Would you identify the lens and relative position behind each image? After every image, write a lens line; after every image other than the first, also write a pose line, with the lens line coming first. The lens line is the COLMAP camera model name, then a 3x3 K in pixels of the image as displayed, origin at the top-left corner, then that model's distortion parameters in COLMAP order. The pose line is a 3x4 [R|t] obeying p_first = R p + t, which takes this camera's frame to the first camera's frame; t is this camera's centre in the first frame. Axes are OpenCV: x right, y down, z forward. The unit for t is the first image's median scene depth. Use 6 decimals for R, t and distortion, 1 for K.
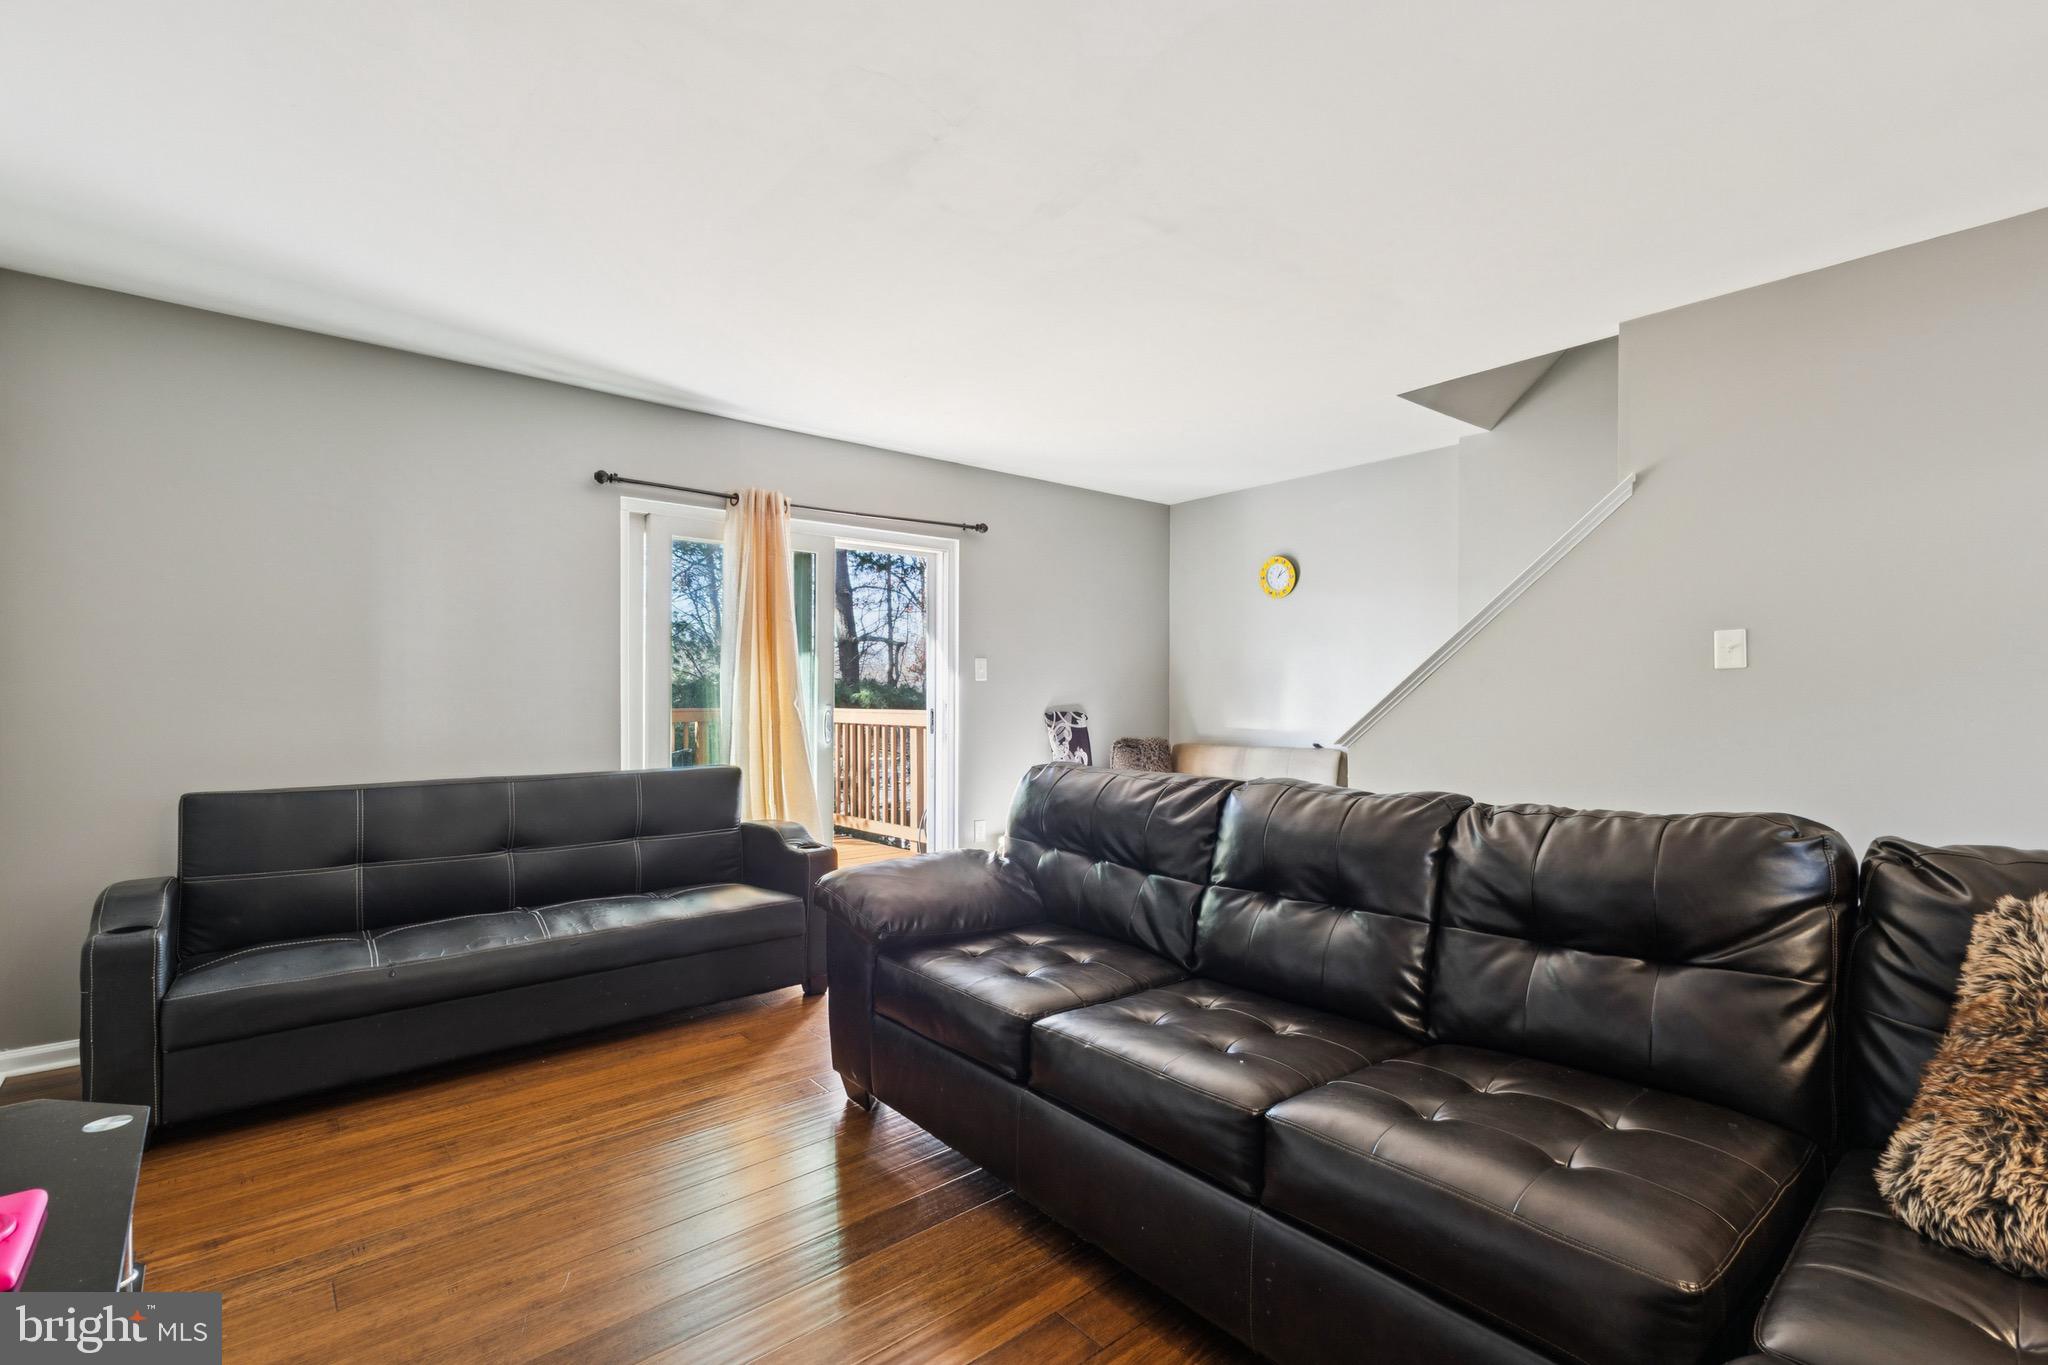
lens RADIAL K [[918.9, 0, 1024.0], [0, 918.9, 682.5], [0, 0, 1]] dist [0.000667, 0.000217]
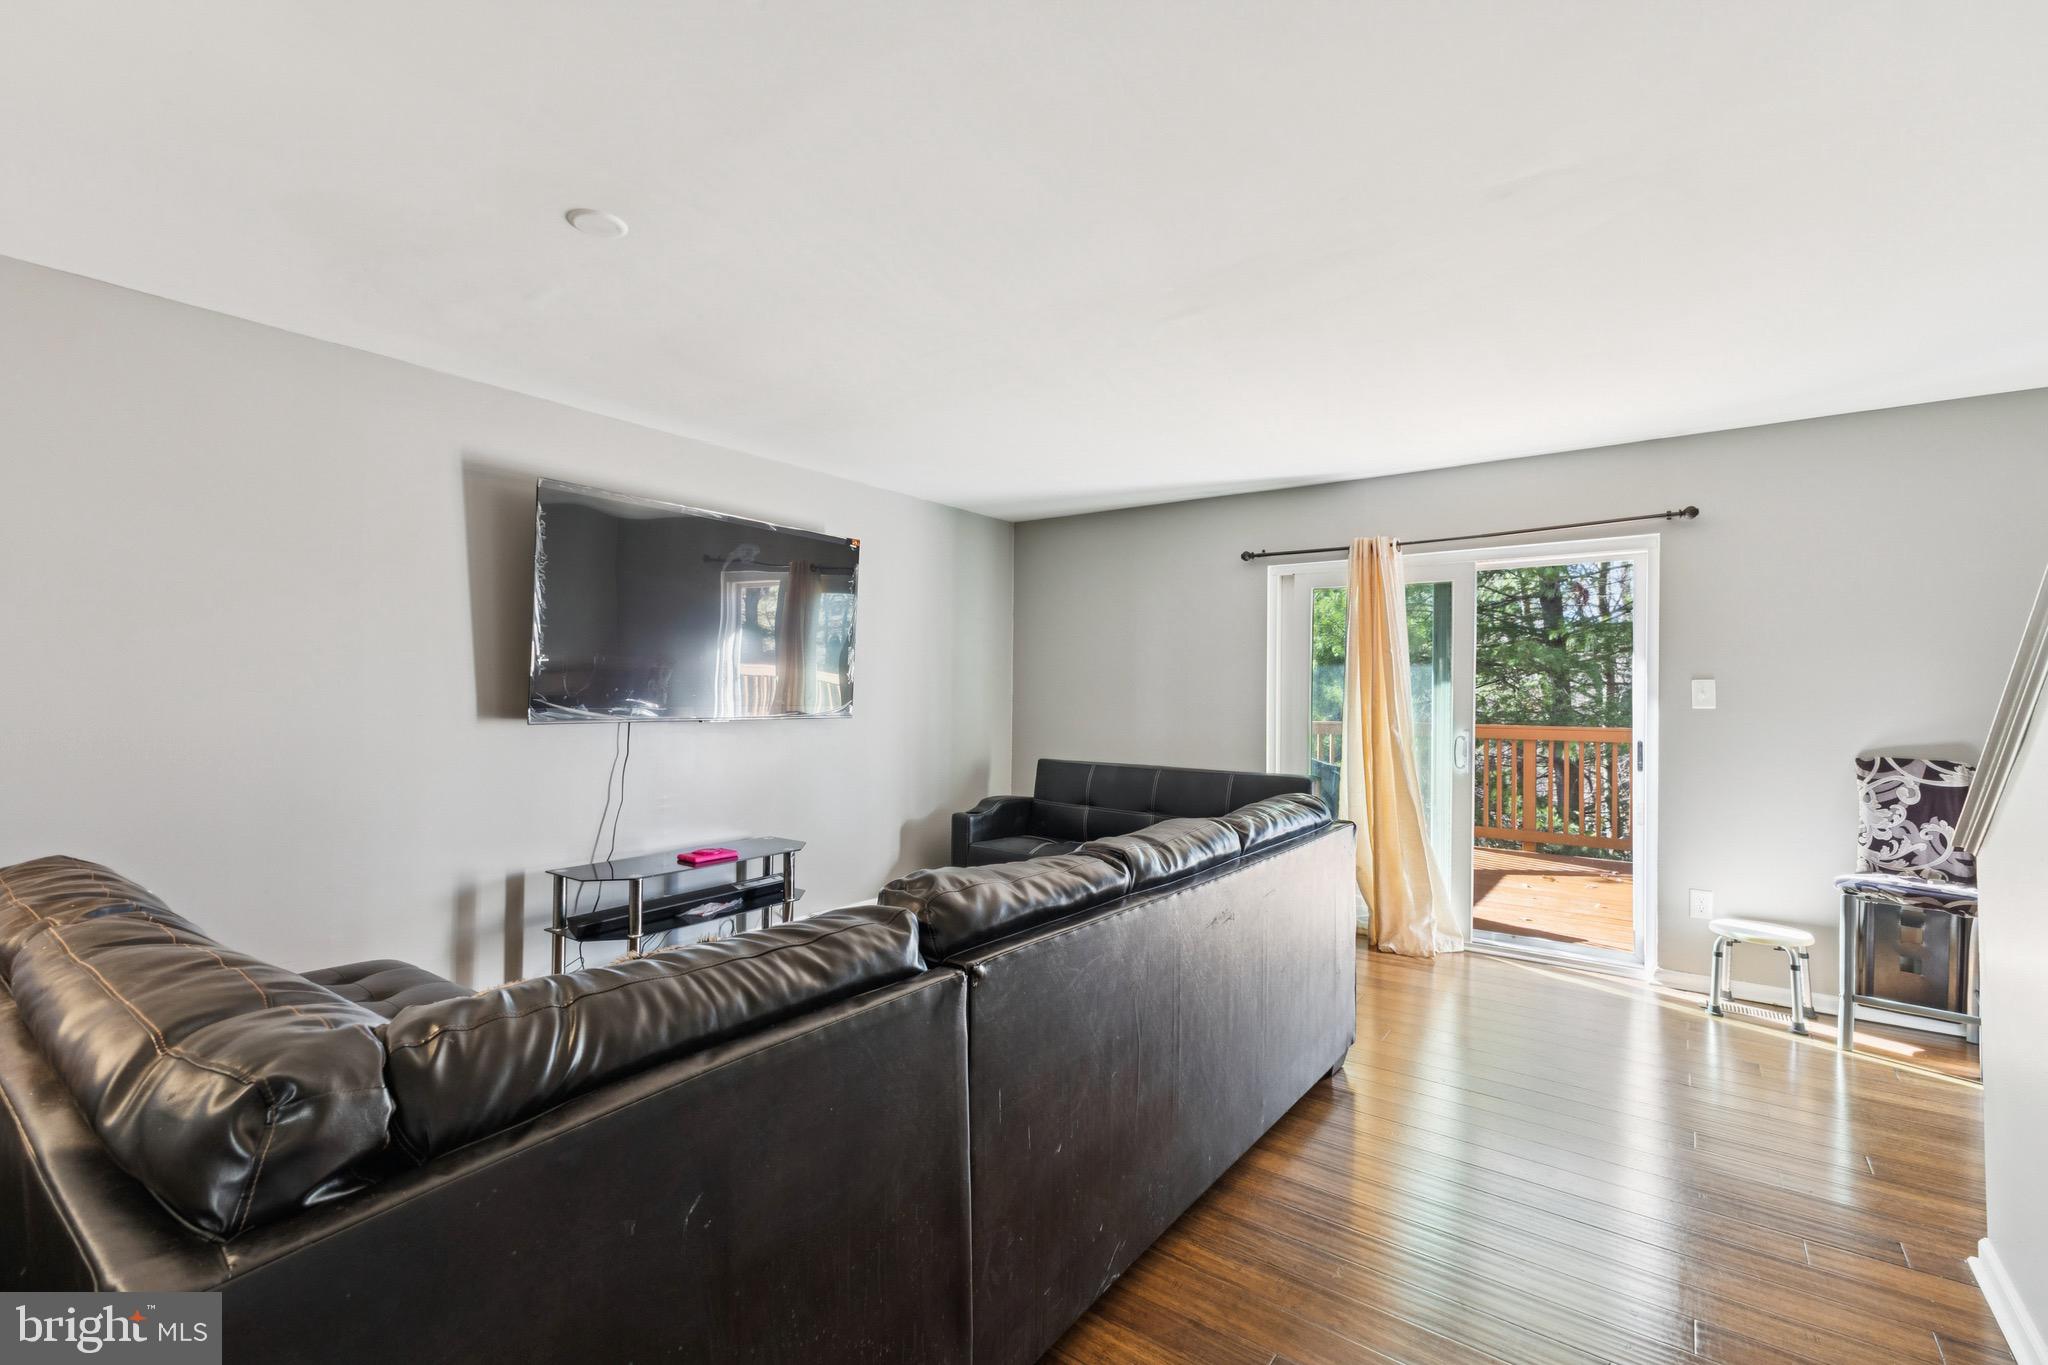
lens RADIAL K [[881.1, 0, 1025.4], [0, 881.1, 690.2], [0, 0, 1]] dist [0.001633, 0.000493]
pose [[0.227926, -0.003735, -0.973671, 0.709008], [-0.001334, 0.999991, -0.004148, -0.018050], [0.973678, 0.002244, 0.227919, 0.363659]]
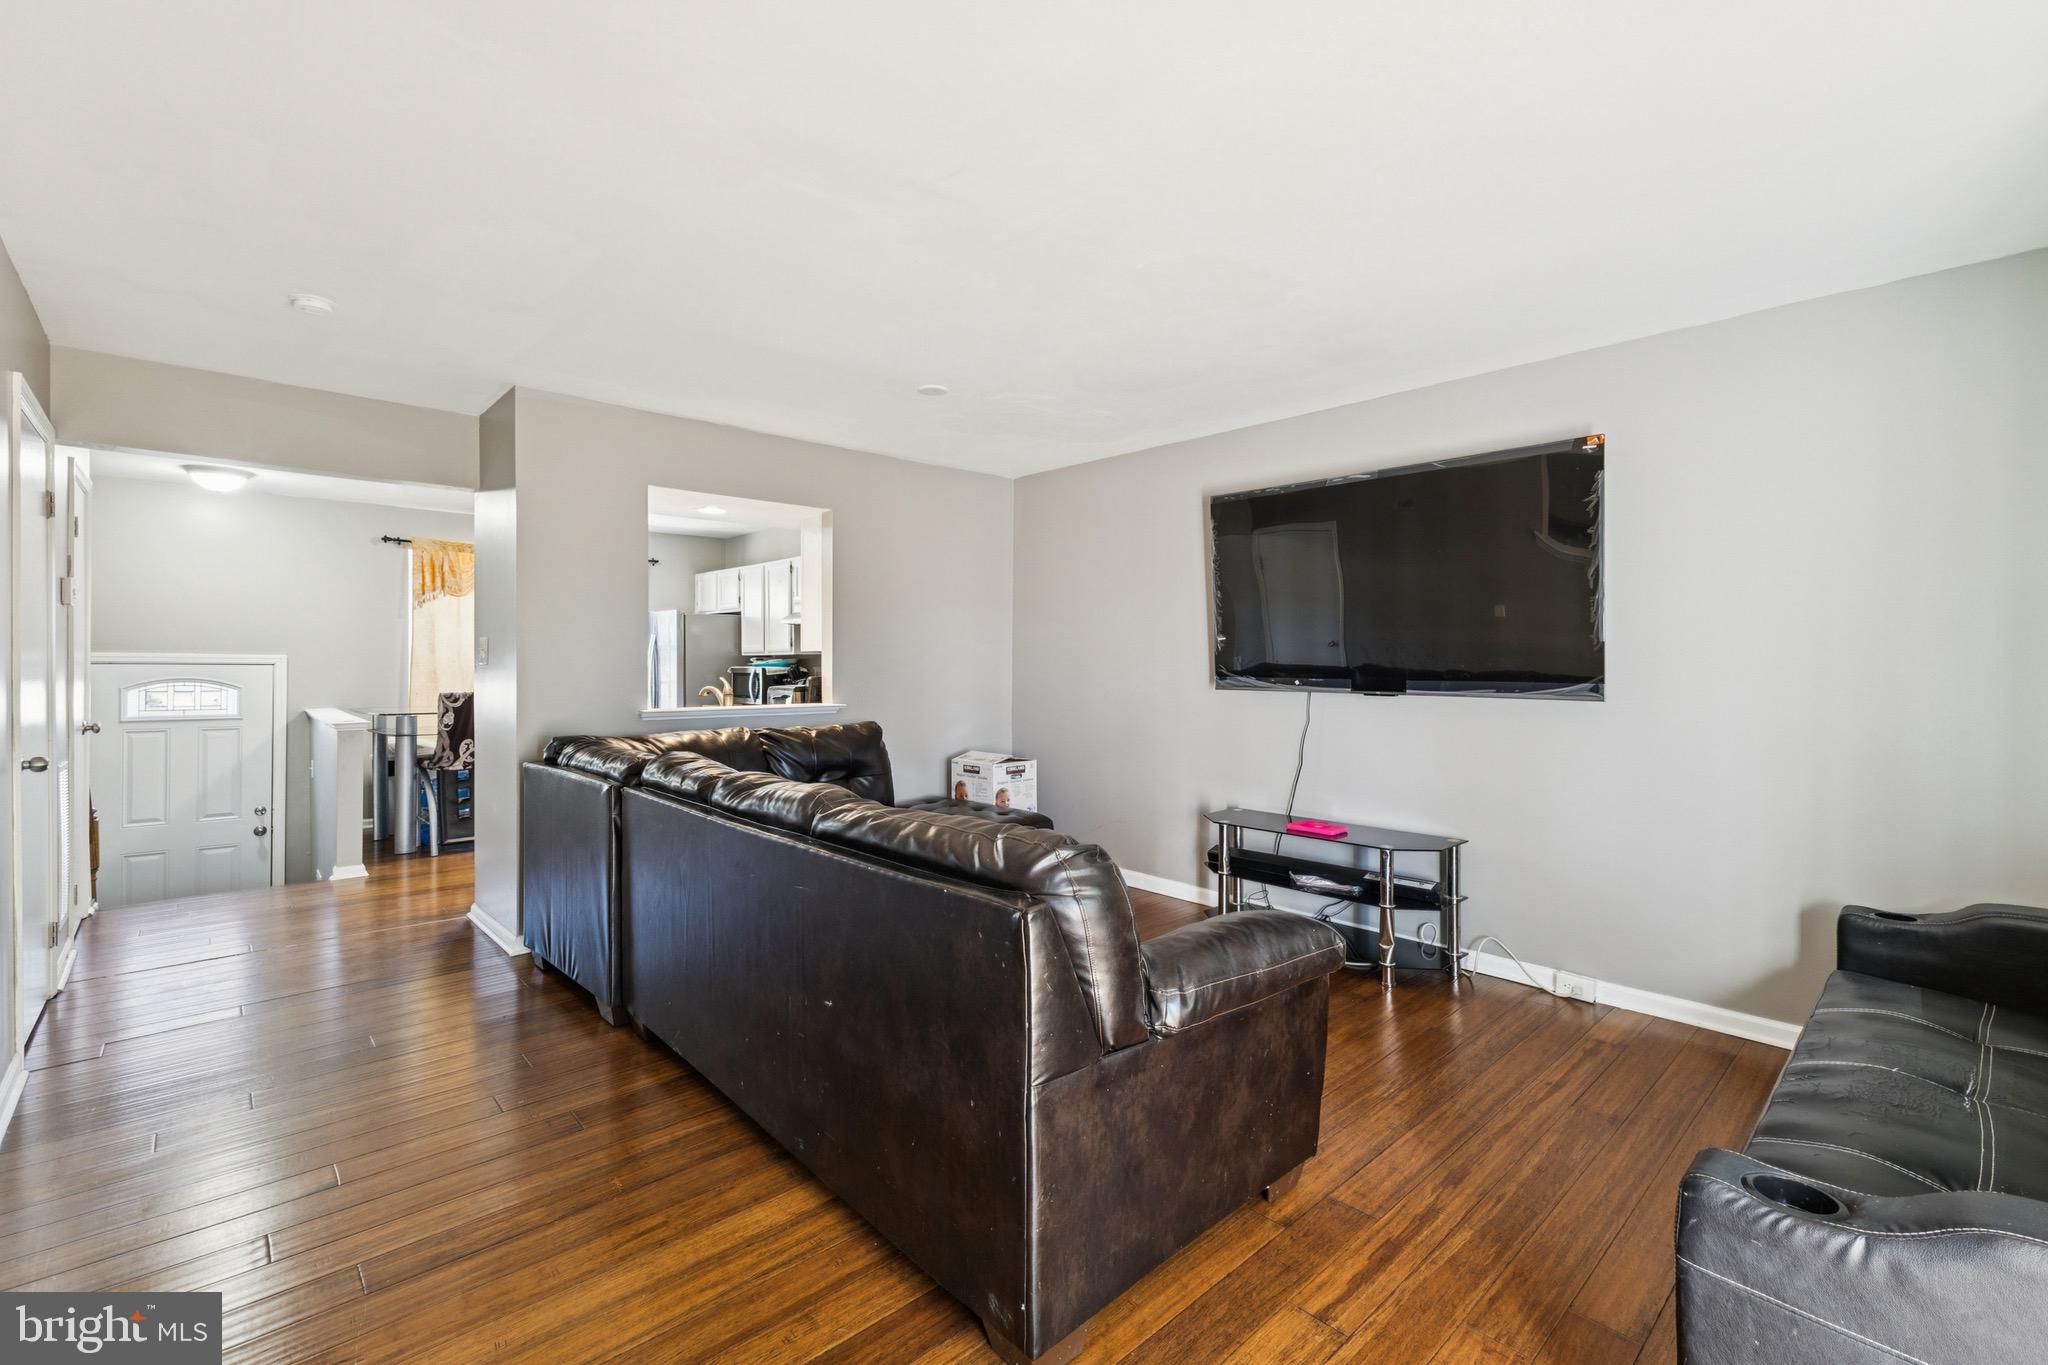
lens RADIAL K [[881.1, 0, 1025.0], [0, 881.1, 661.7], [0, 0, 1]] dist [0.000718, 0.000166]
pose [[-0.999323, -0.000386, -0.036780, 0.055005], [-0.000001, 0.999945, -0.010462, -0.011791], [0.036782, -0.010455, -0.999269, 1.180034]]
